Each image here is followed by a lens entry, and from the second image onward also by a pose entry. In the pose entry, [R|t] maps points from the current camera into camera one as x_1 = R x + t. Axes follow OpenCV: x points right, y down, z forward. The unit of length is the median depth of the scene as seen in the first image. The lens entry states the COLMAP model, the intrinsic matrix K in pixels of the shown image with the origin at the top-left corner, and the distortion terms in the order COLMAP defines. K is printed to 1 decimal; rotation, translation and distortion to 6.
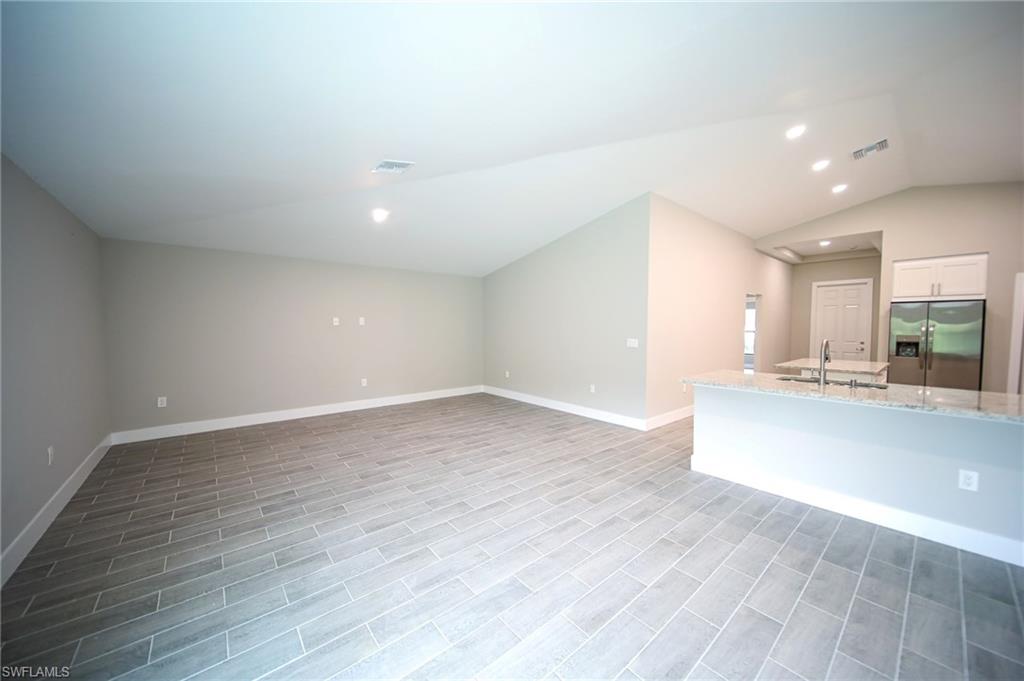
lens RADIAL K [[364.7, 0, 512.0], [0, 364.7, 340.5], [0, 0, 1]] dist [-0.000327, -0.000187]
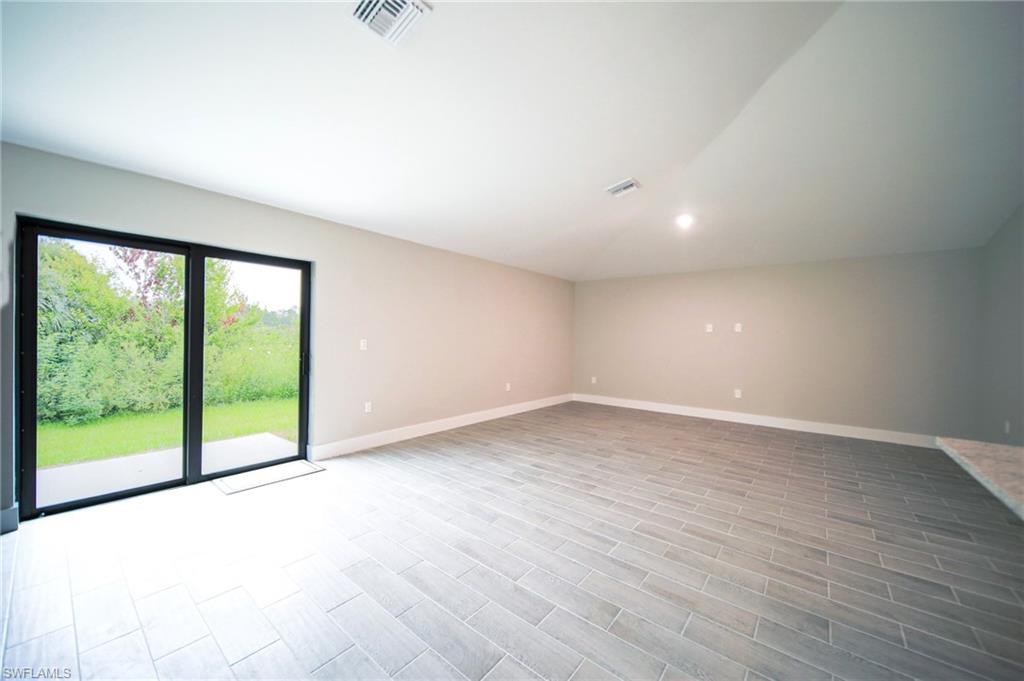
lens RADIAL K [[380.1, 0, 512.0], [0, 380.1, 340.5], [0, 0, 1]] dist [-0.002273, -0.000481]
pose [[0.184605, 0.010455, -0.982757, 0.616372], [-0.057305, 0.998357, -0.000143, 0.018737], [0.981141, 0.056343, 0.184901, 0.353088]]
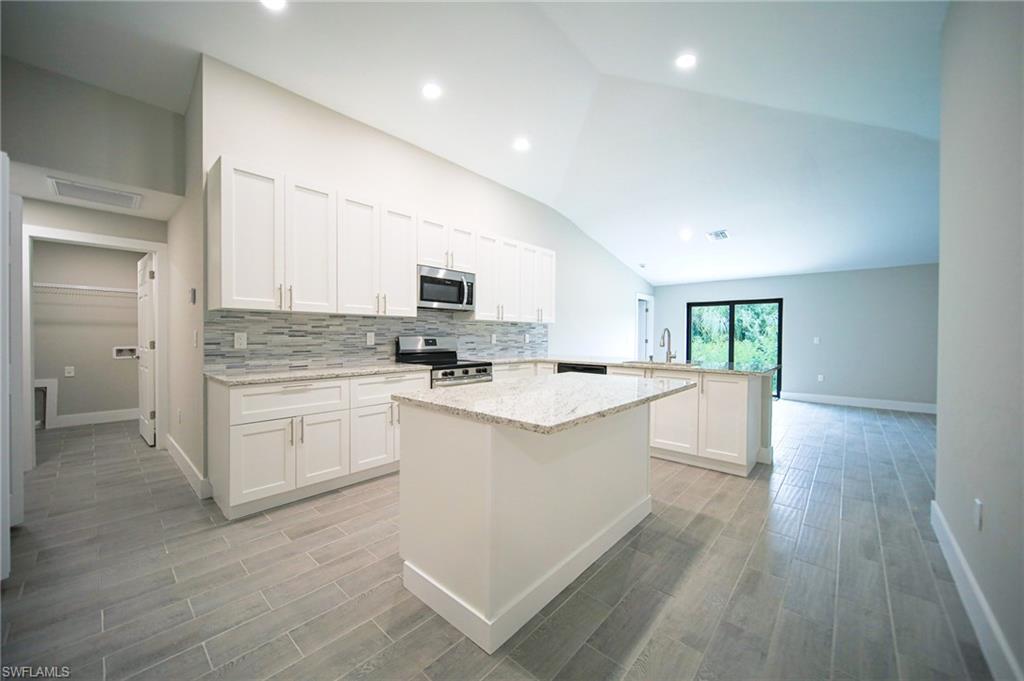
lens RADIAL K [[380.1, 0, 512.0], [0, 380.1, 340.5], [0, 0, 1]] dist [-0.002273, -0.000481]
pose [[-0.989663, -0.007909, -0.143193, 1.135481], [-0.015256, 0.998619, 0.050282, -0.011002], [0.142598, 0.051947, -0.988417, 1.592166]]
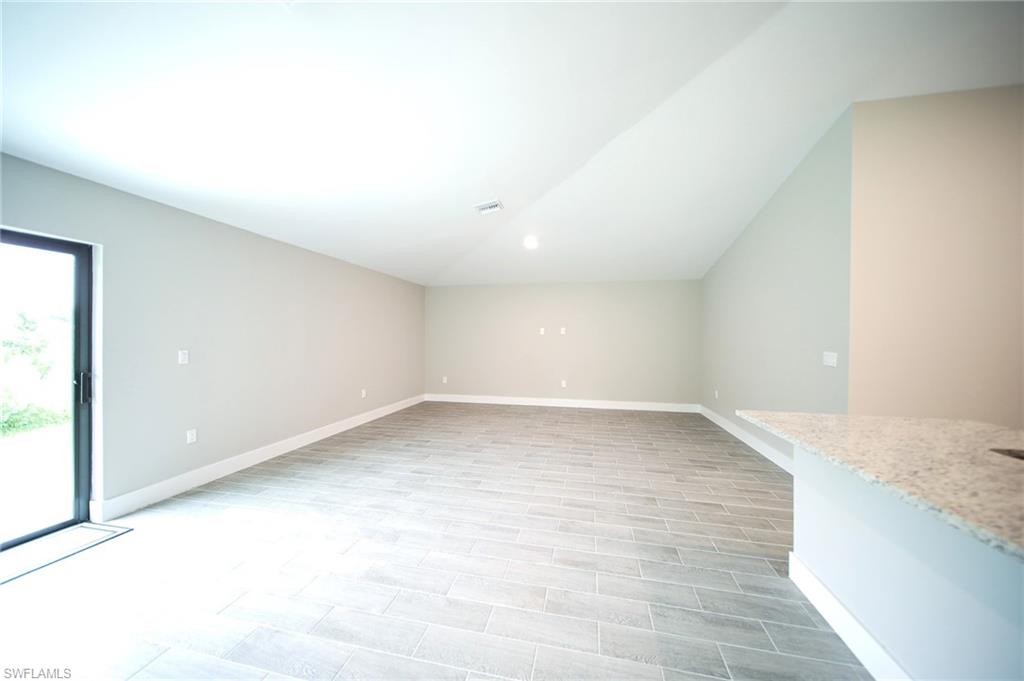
lens RADIAL K [[357.1, 0, 512.0], [0, 357.1, 340.5], [0, 0, 1]] dist [-0.000441, -0.000181]
pose [[0.607313, 0.006012, -0.794440, 0.557167], [-0.035930, 0.999156, -0.019906, 0.008711], [0.793650, 0.040633, 0.607016, 0.248799]]
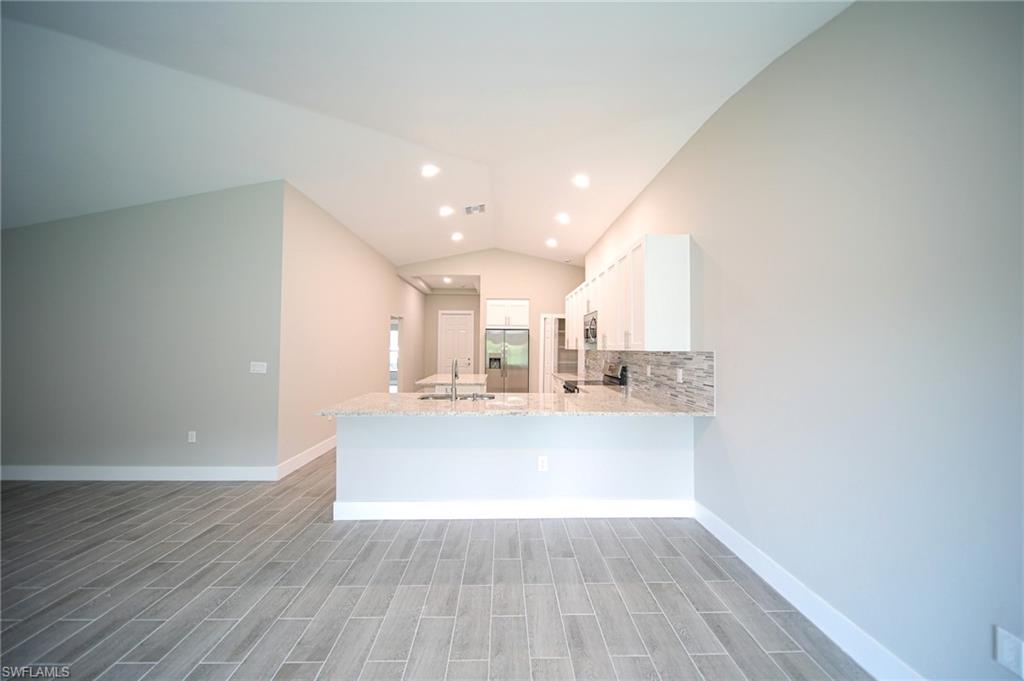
lens RADIAL K [[357.1, 0, 512.0], [0, 357.1, 340.5], [0, 0, 1]] dist [-0.000441, -0.000181]
pose [[0.623501, 0.016491, 0.781649, 0.088205], [0.025358, 0.998825, -0.041300, -0.006195], [-0.781411, 0.045572, 0.622350, 0.137795]]
